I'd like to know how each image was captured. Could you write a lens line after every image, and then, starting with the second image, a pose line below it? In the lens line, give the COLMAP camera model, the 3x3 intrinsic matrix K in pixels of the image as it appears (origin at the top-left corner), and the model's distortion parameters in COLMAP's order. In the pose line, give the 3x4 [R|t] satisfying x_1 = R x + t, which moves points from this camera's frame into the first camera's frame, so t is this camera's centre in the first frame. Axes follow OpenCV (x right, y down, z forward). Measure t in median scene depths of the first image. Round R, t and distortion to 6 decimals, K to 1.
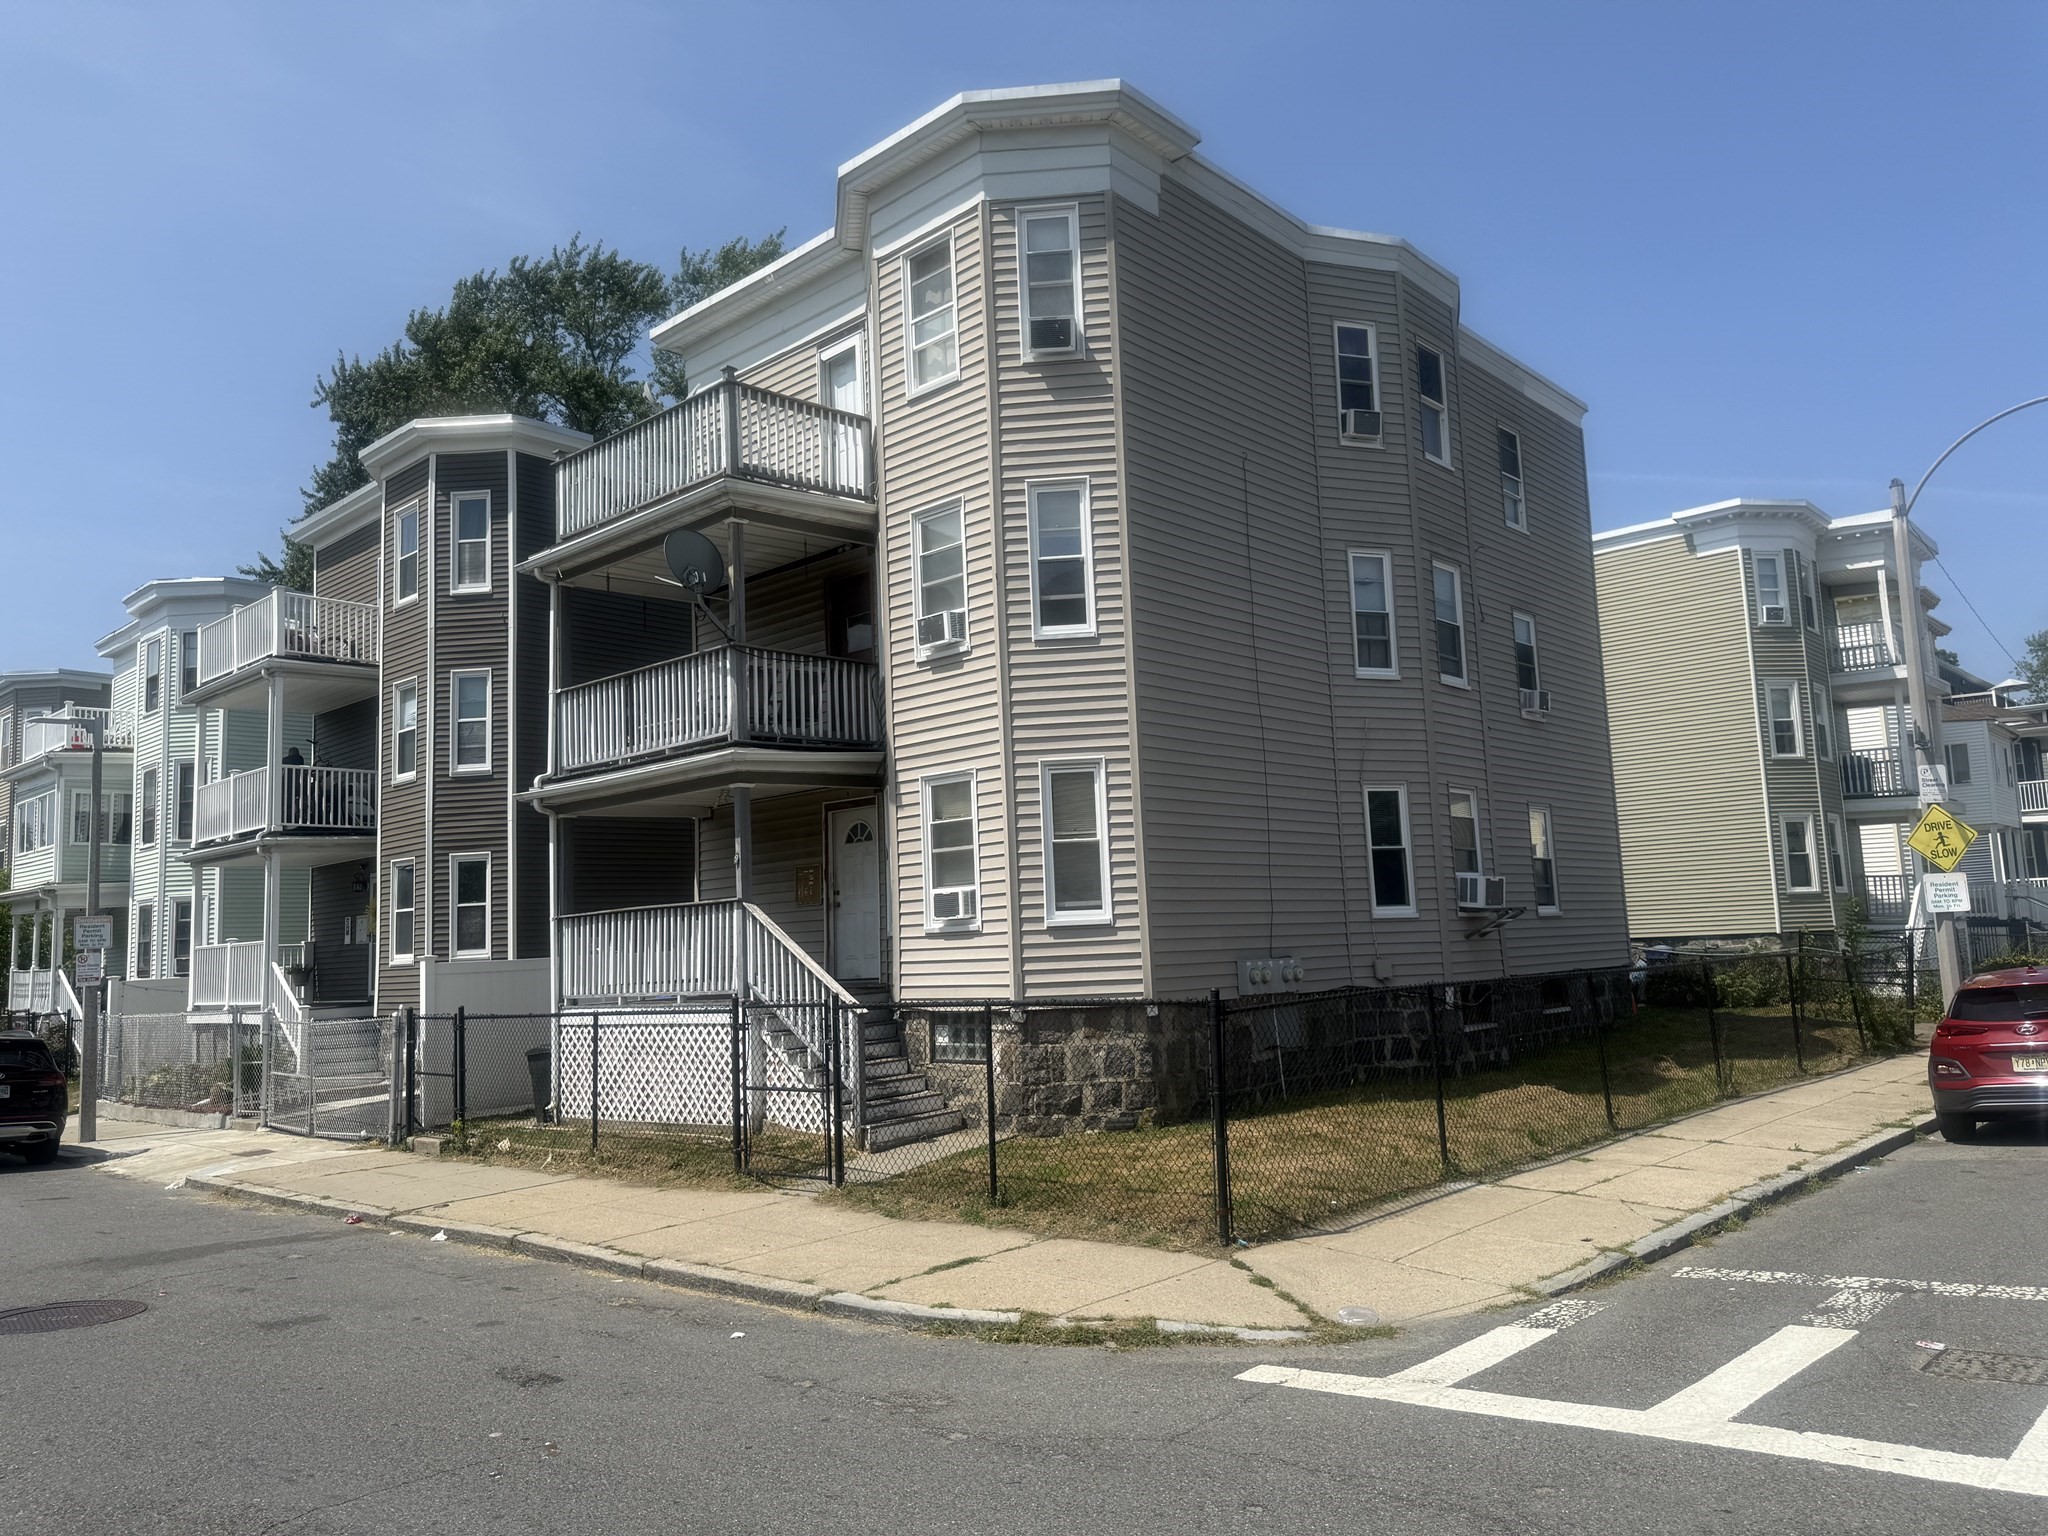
lens RADIAL K [[1434.5, 0, 1028.2], [0, 1434.5, 778.2], [0, 0, 1]] dist [0.117804, -0.149474]
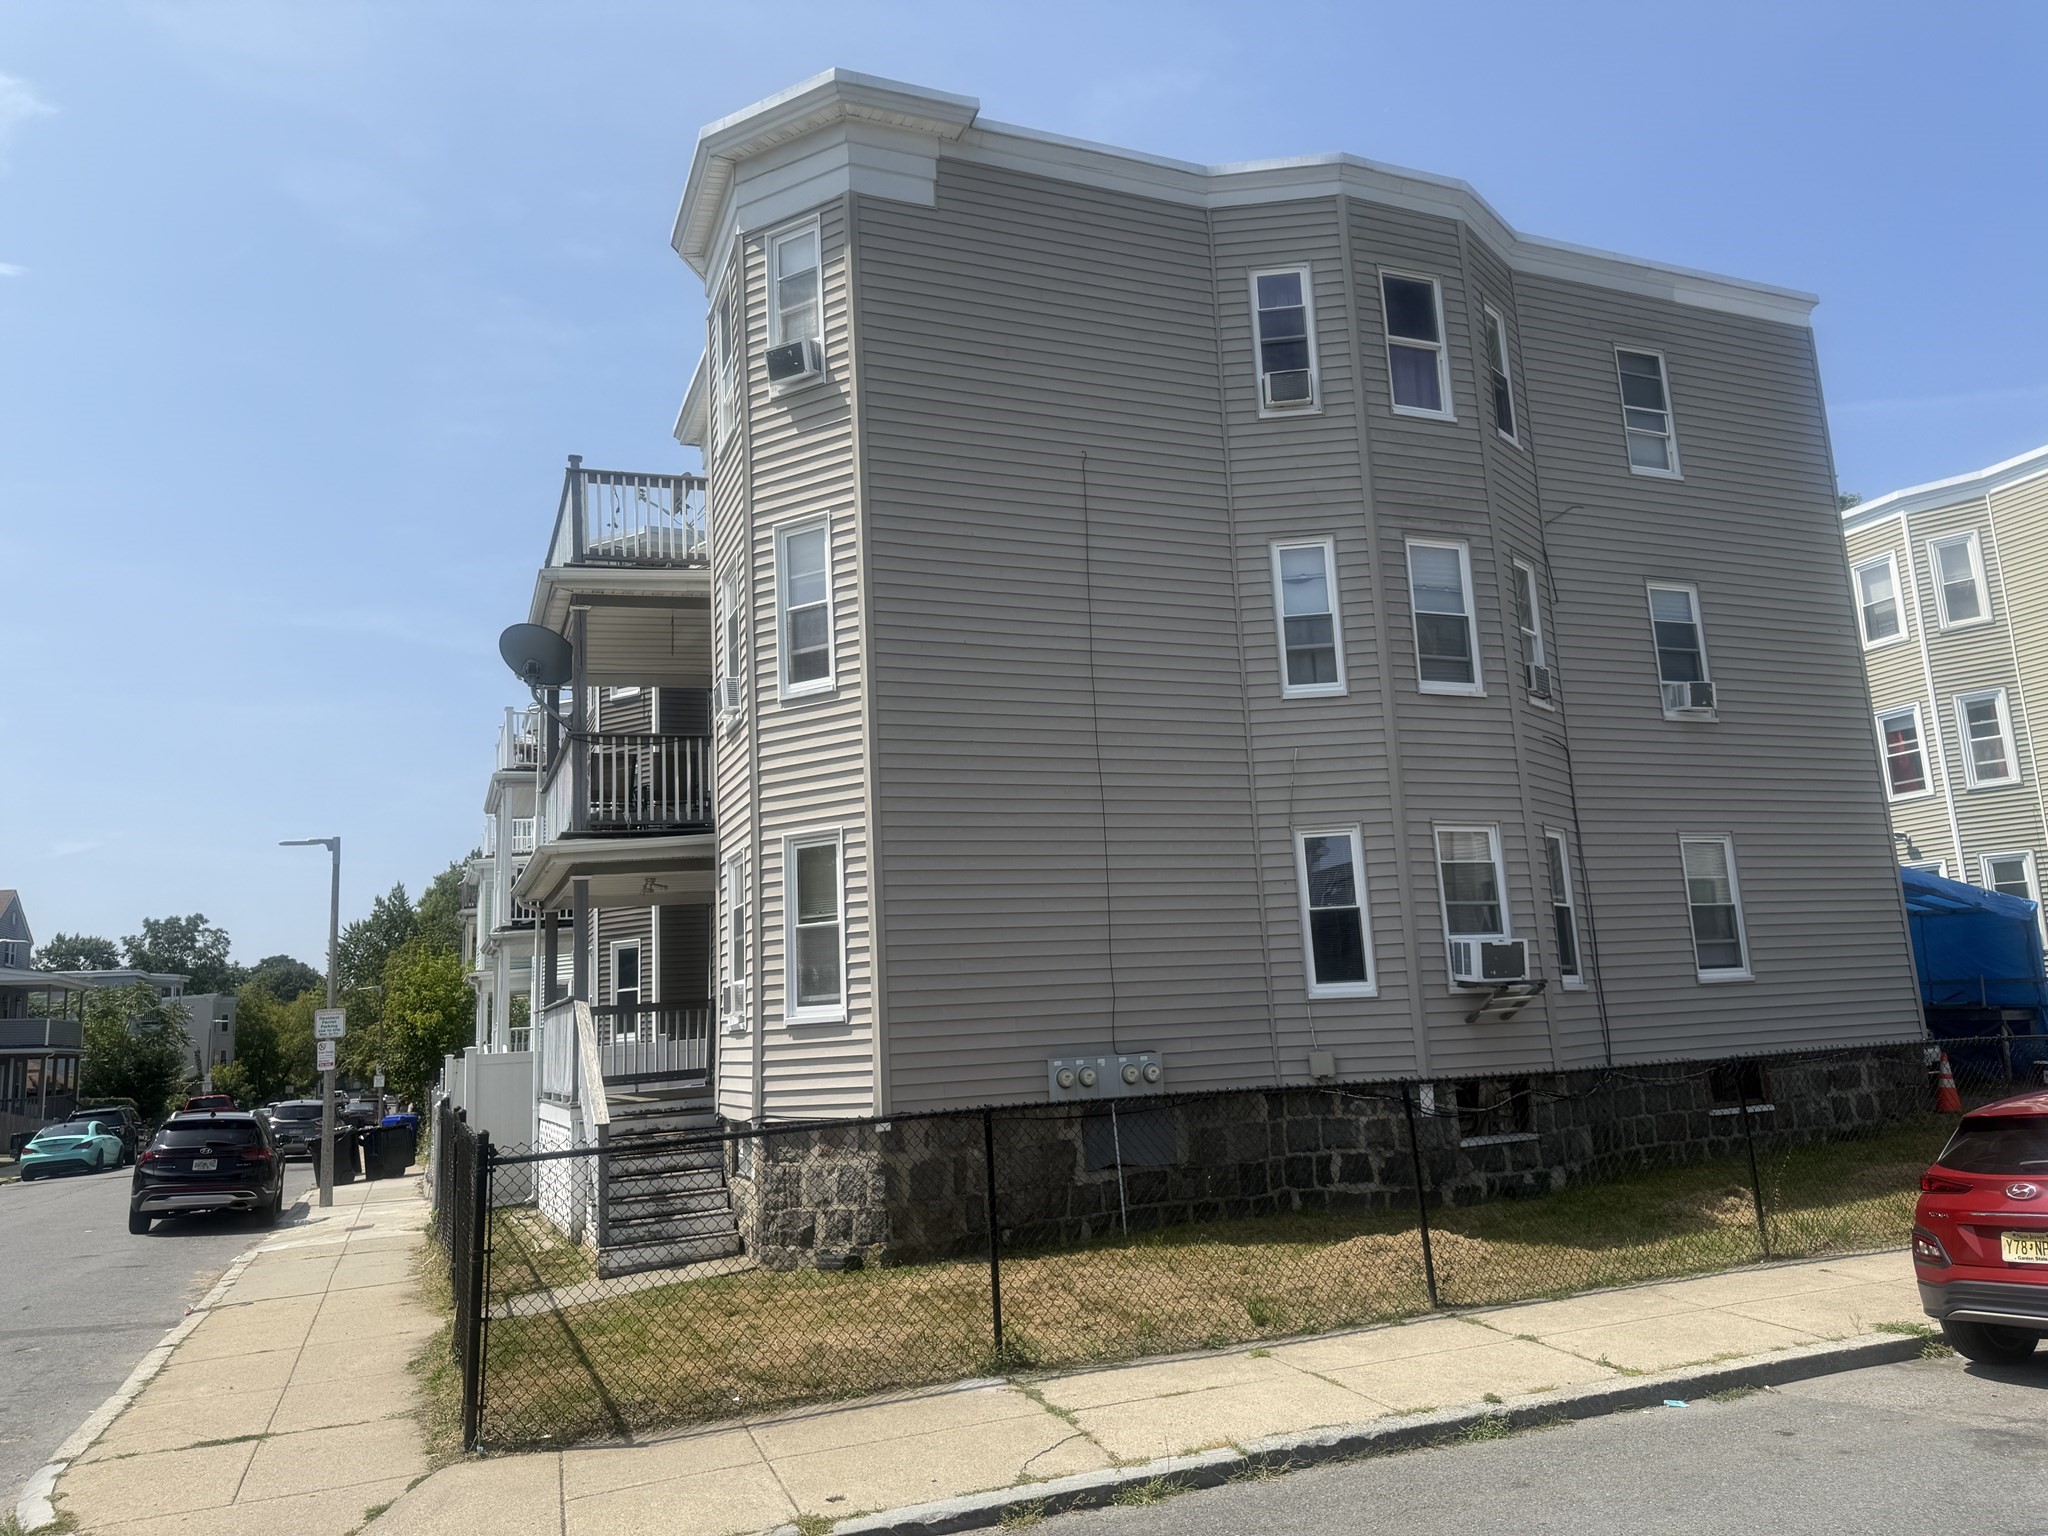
lens RADIAL K [[1429.3, 0, 1035.4], [0, 1429.3, 767.2], [0, 0, 1]] dist [0.116721, -0.146426]
pose [[0.906970, -0.082328, -0.413072, 0.493112], [0.065372, 0.996342, -0.055041, 0.004367], [0.416092, 0.022918, 0.909034, 0.244656]]
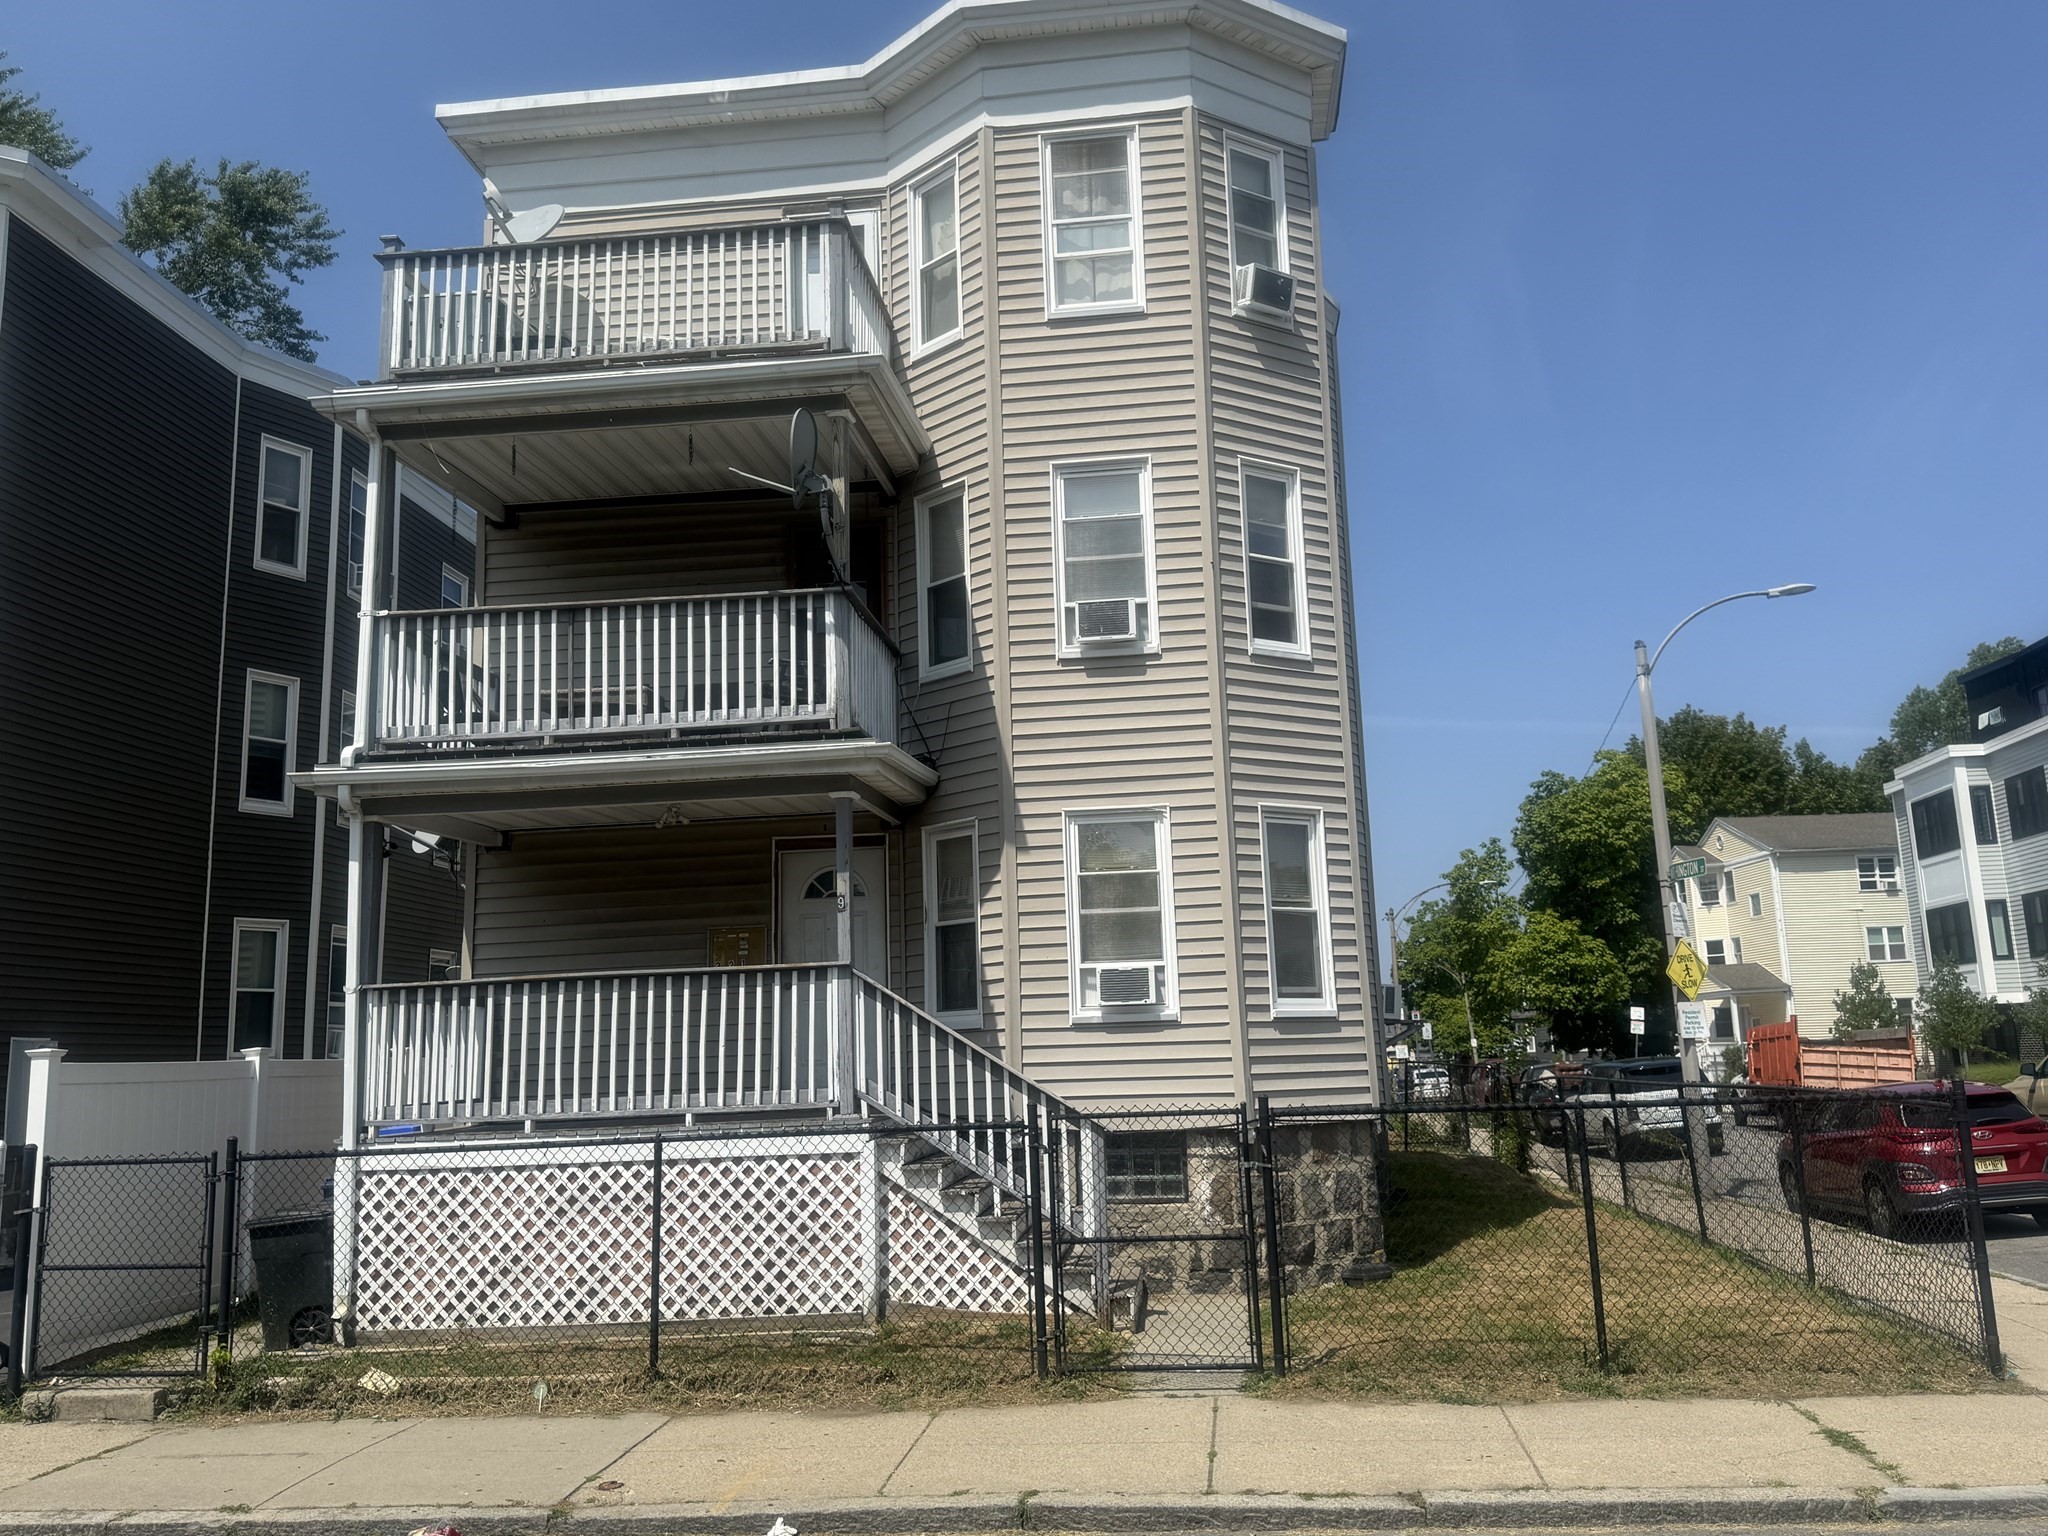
lens RADIAL K [[1604.5, 0, 1031.7], [0, 1604.5, 762.7], [0, 0, 1]] dist [0.143483, -0.254092]
pose [[0.806997, 0.123430, 0.577513, -0.575014], [-0.071420, 0.991135, -0.112033, 0.069093], [-0.586221, 0.049164, 0.808658, 0.339669]]
